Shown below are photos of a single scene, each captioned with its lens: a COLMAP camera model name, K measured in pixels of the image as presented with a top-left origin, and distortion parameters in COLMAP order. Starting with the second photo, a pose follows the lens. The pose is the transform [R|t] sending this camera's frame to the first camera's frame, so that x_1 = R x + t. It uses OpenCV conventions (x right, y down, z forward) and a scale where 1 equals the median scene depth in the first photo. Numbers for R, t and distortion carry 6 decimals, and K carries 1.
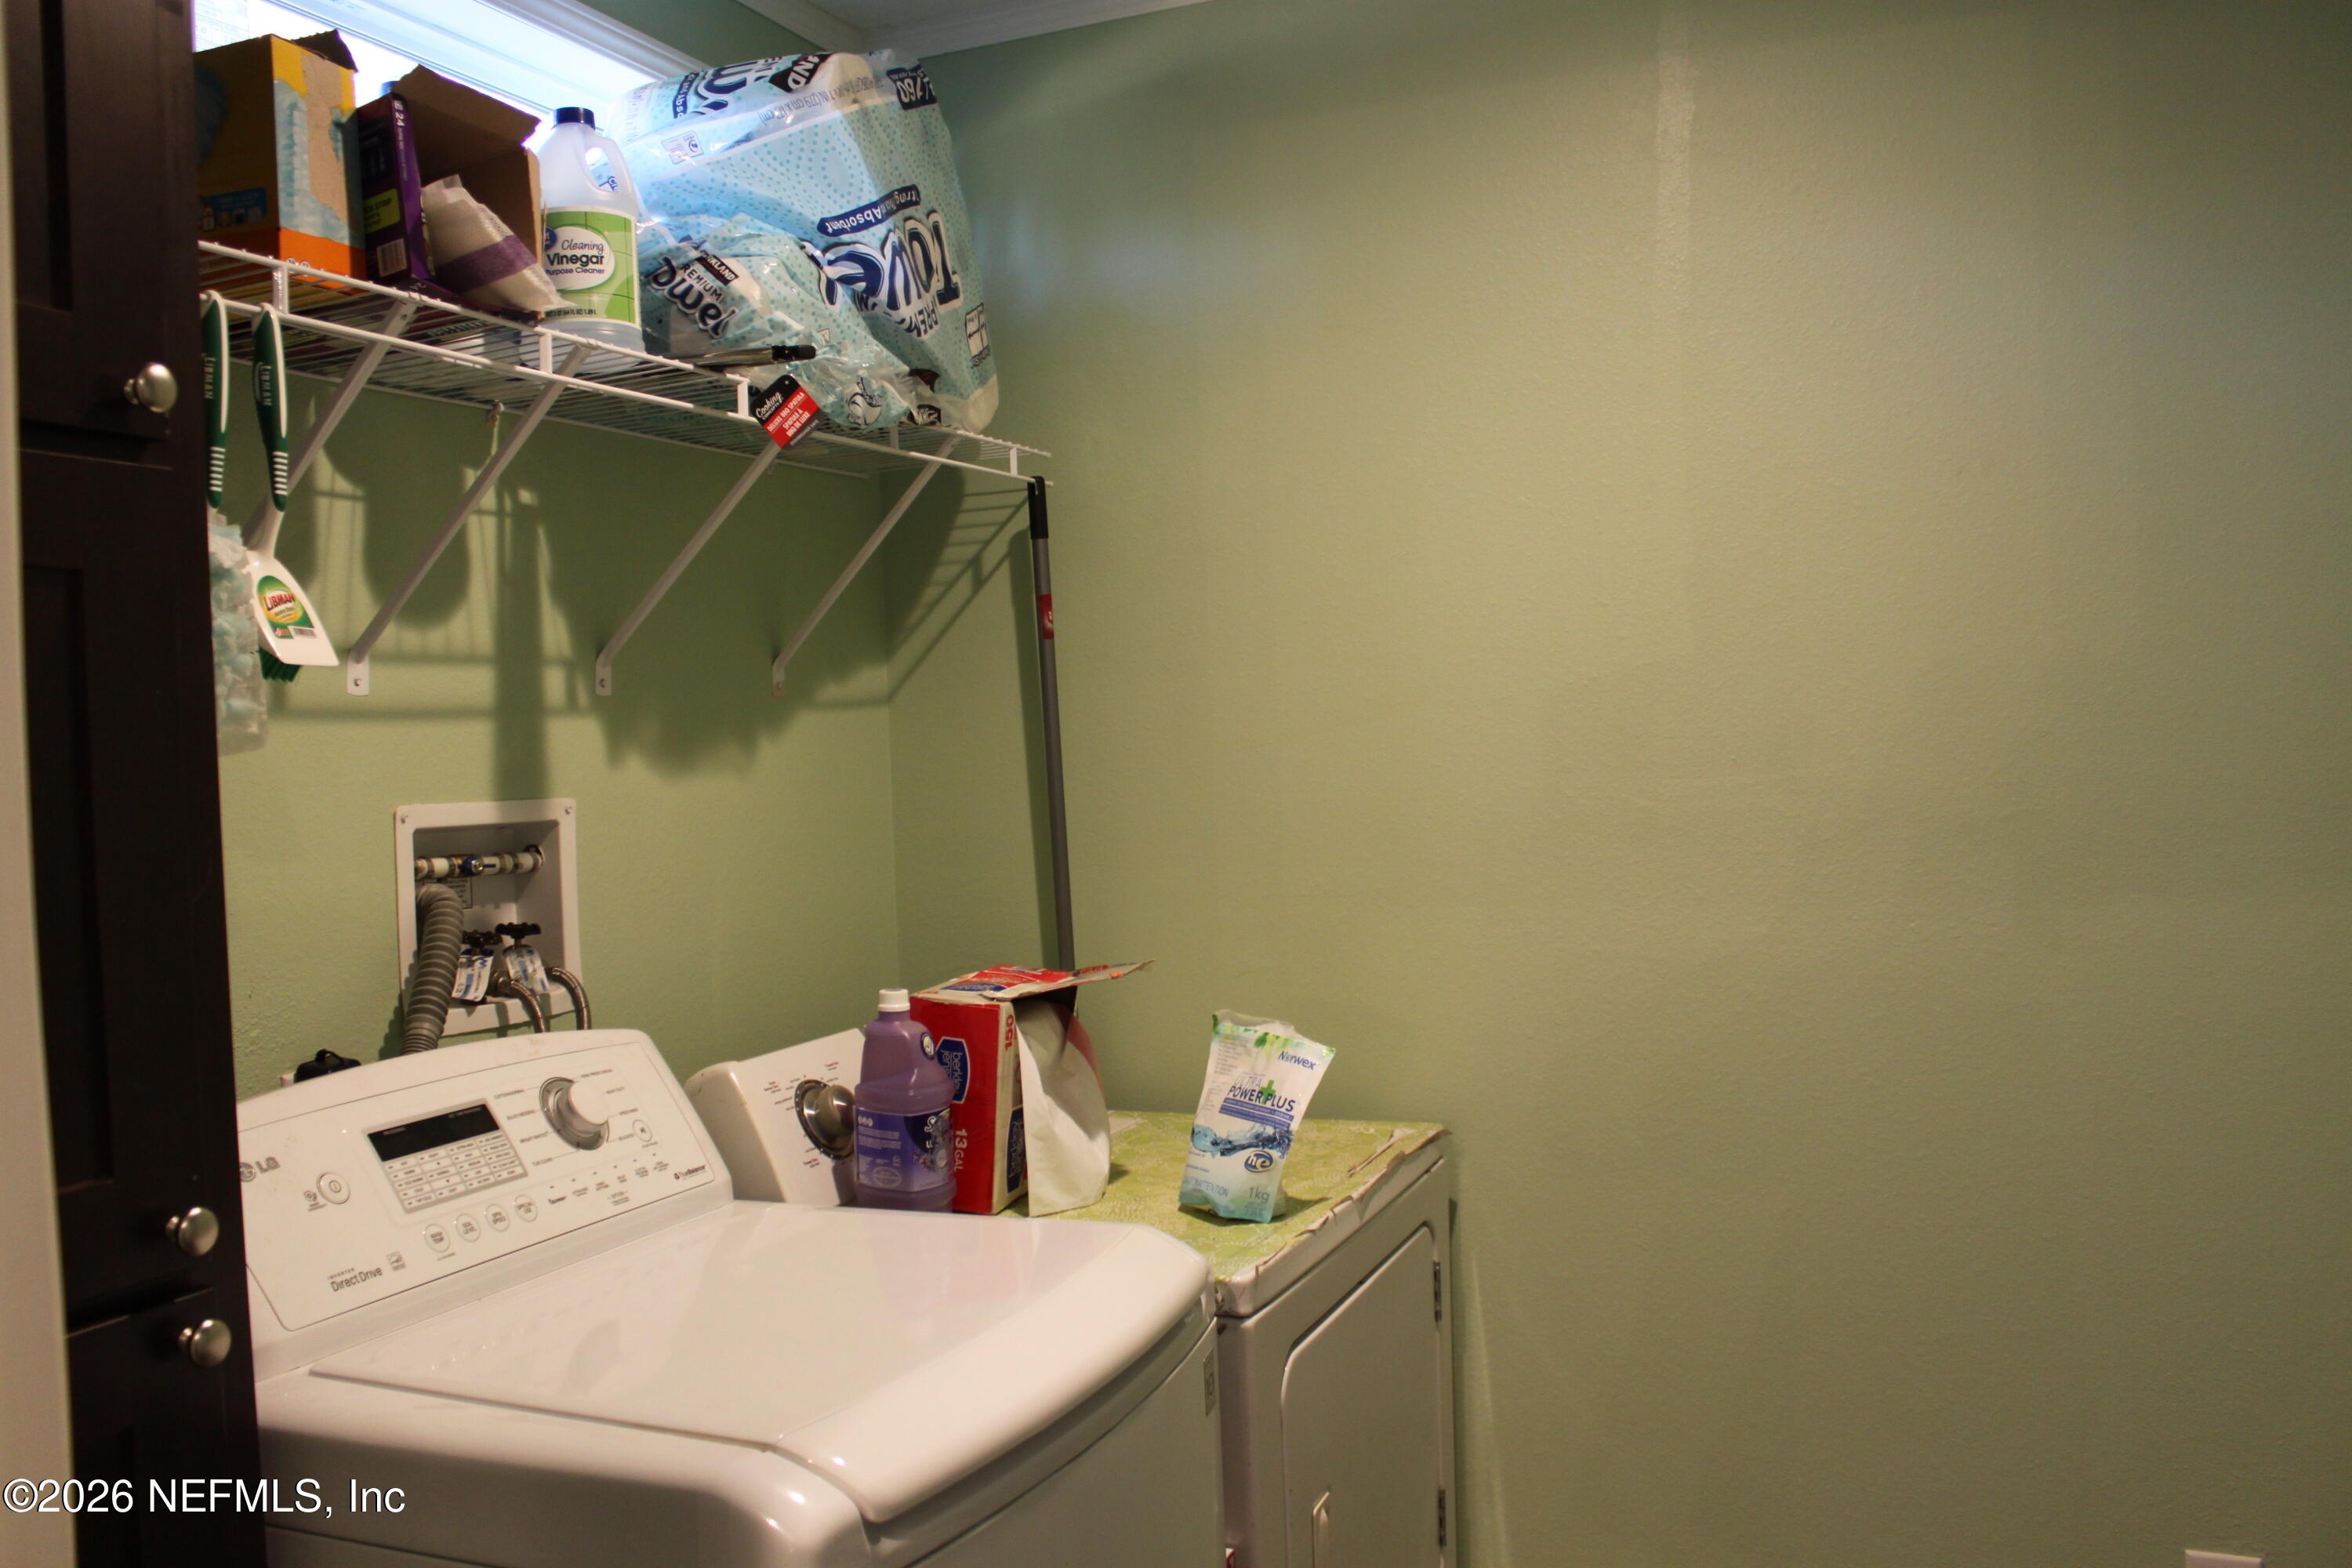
lens RADIAL K [[1994.0, 0, 1176.0], [0, 1994.0, 784.0], [0, 0, 1]] dist [-0.163166, 0.150836]
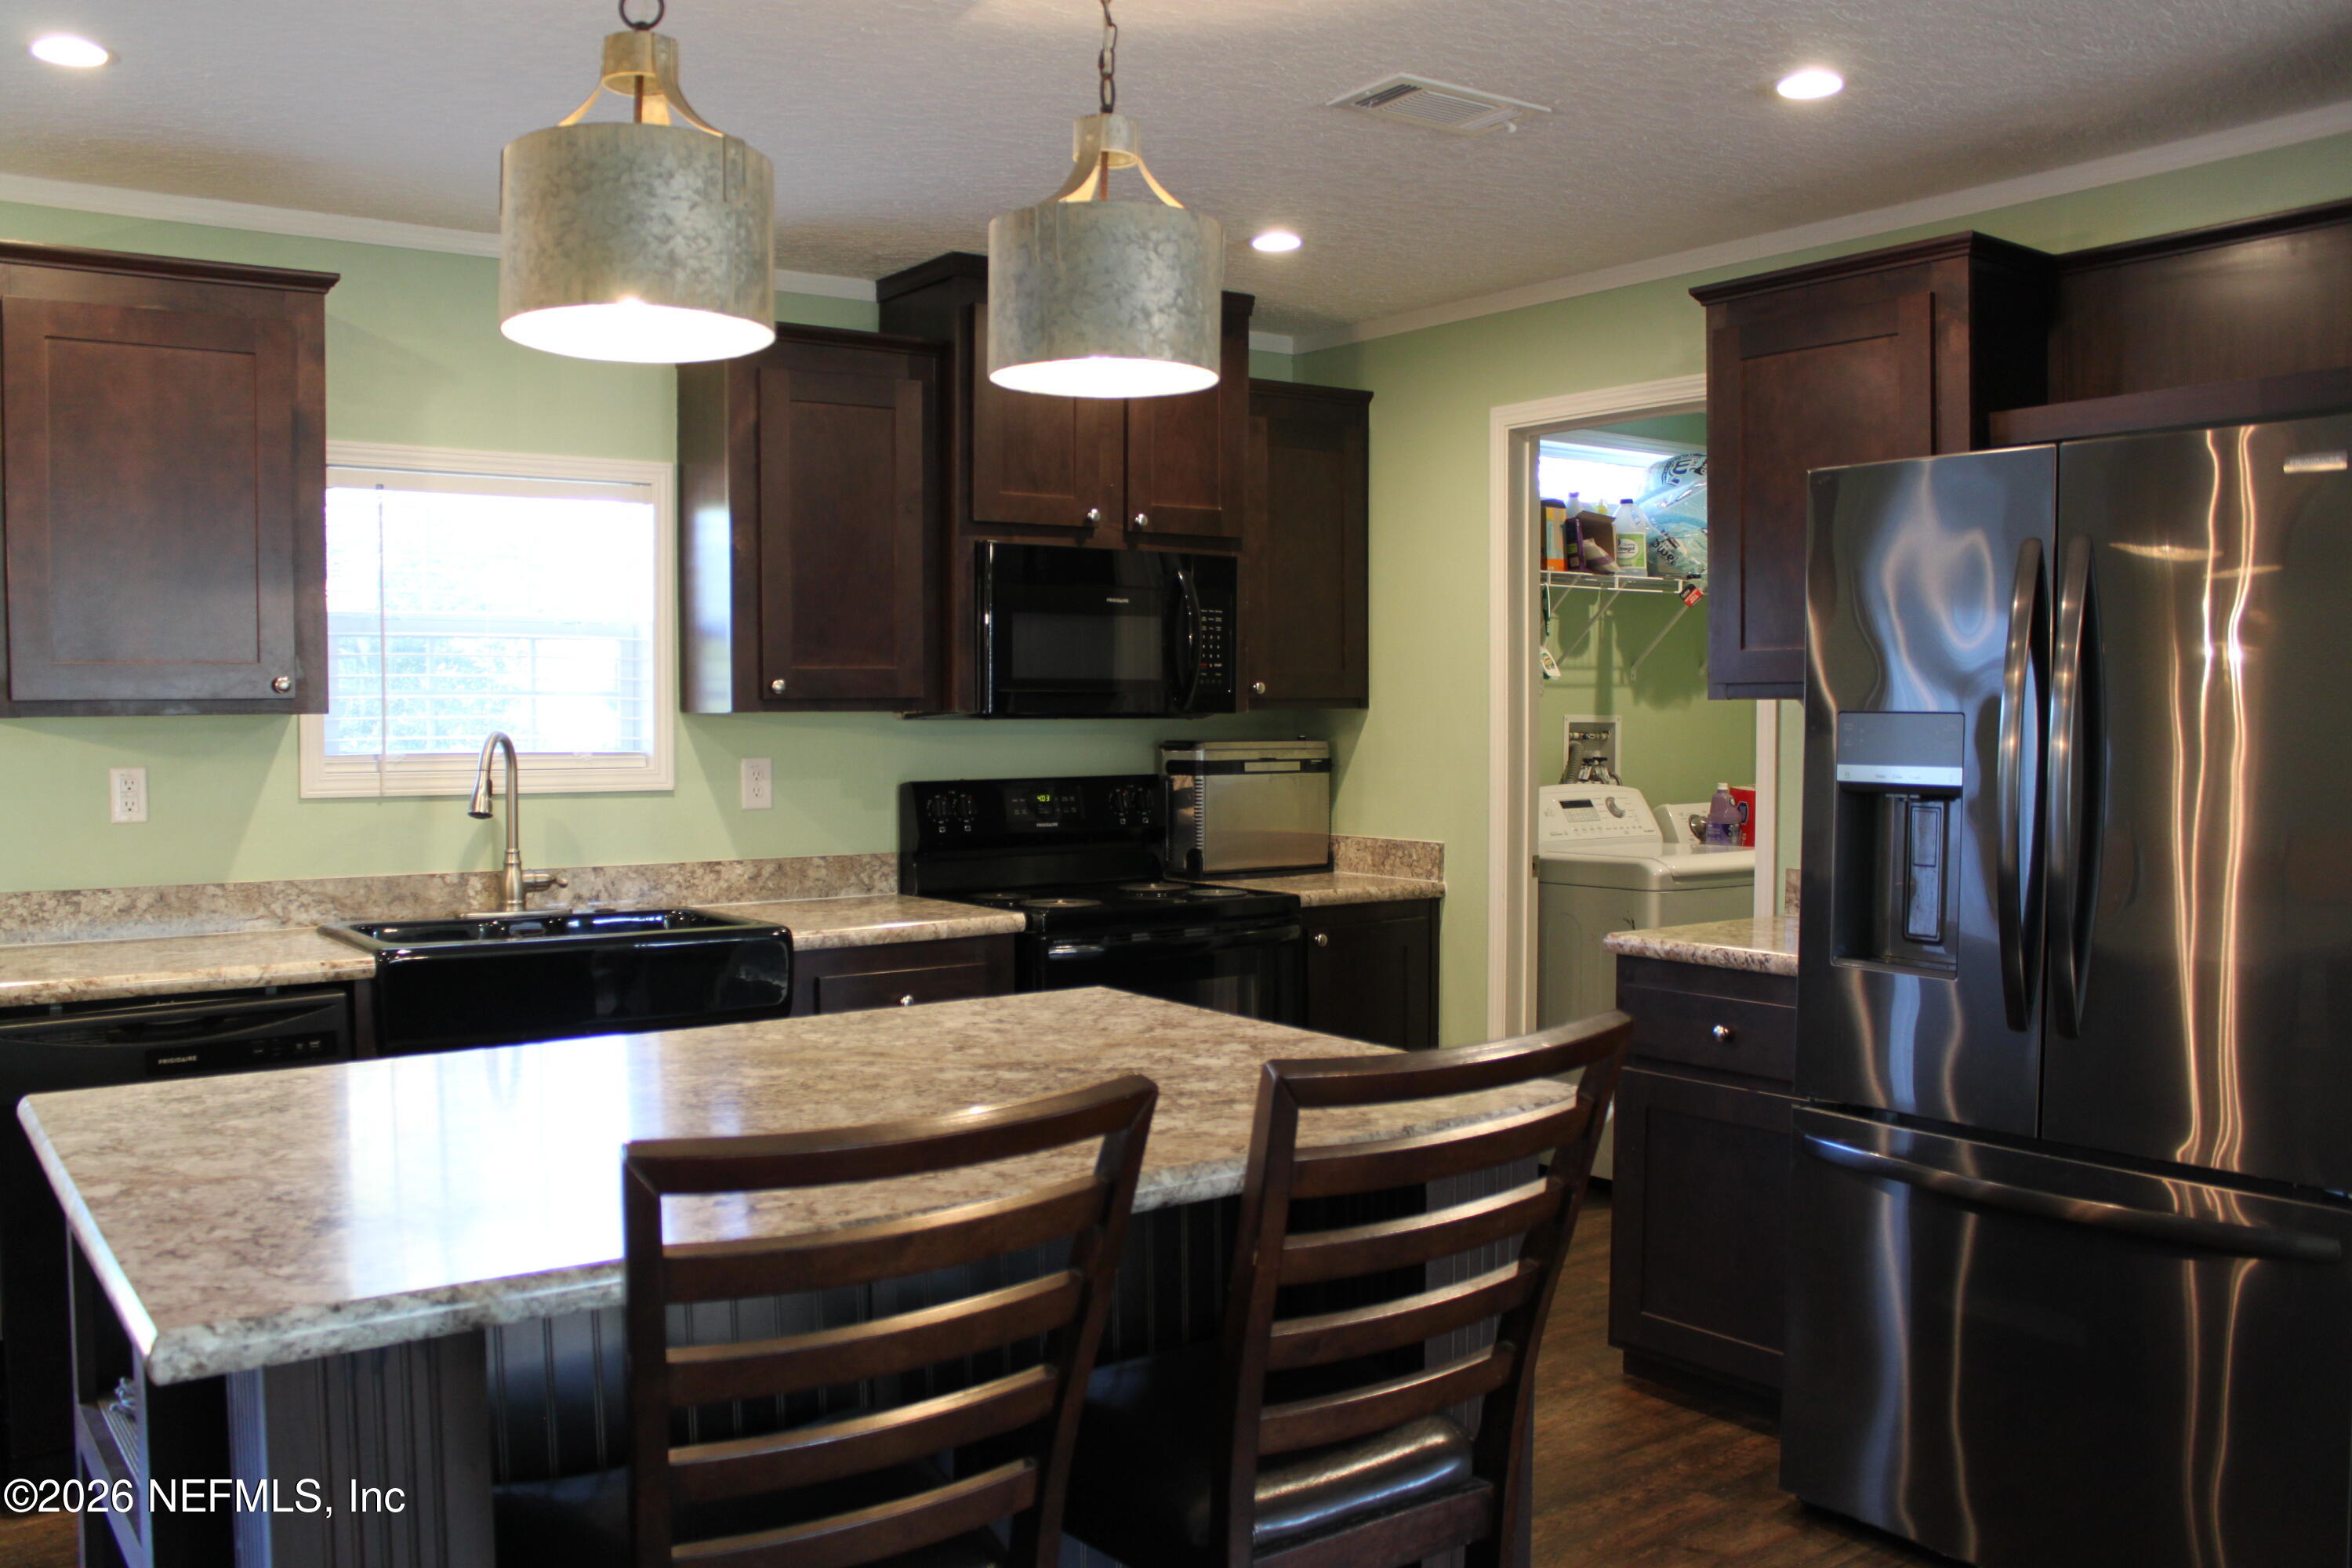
lens RADIAL K [[1999.9, 0, 1136.7], [0, 1999.9, 790.9], [0, 0, 1]] dist [-0.160529, 0.153868]
pose [[0.854597, 0.055467, -0.516321, 0.666367], [-0.038374, 0.998306, 0.043730, 0.020001], [0.517872, -0.017558, 0.855278, -2.084945]]
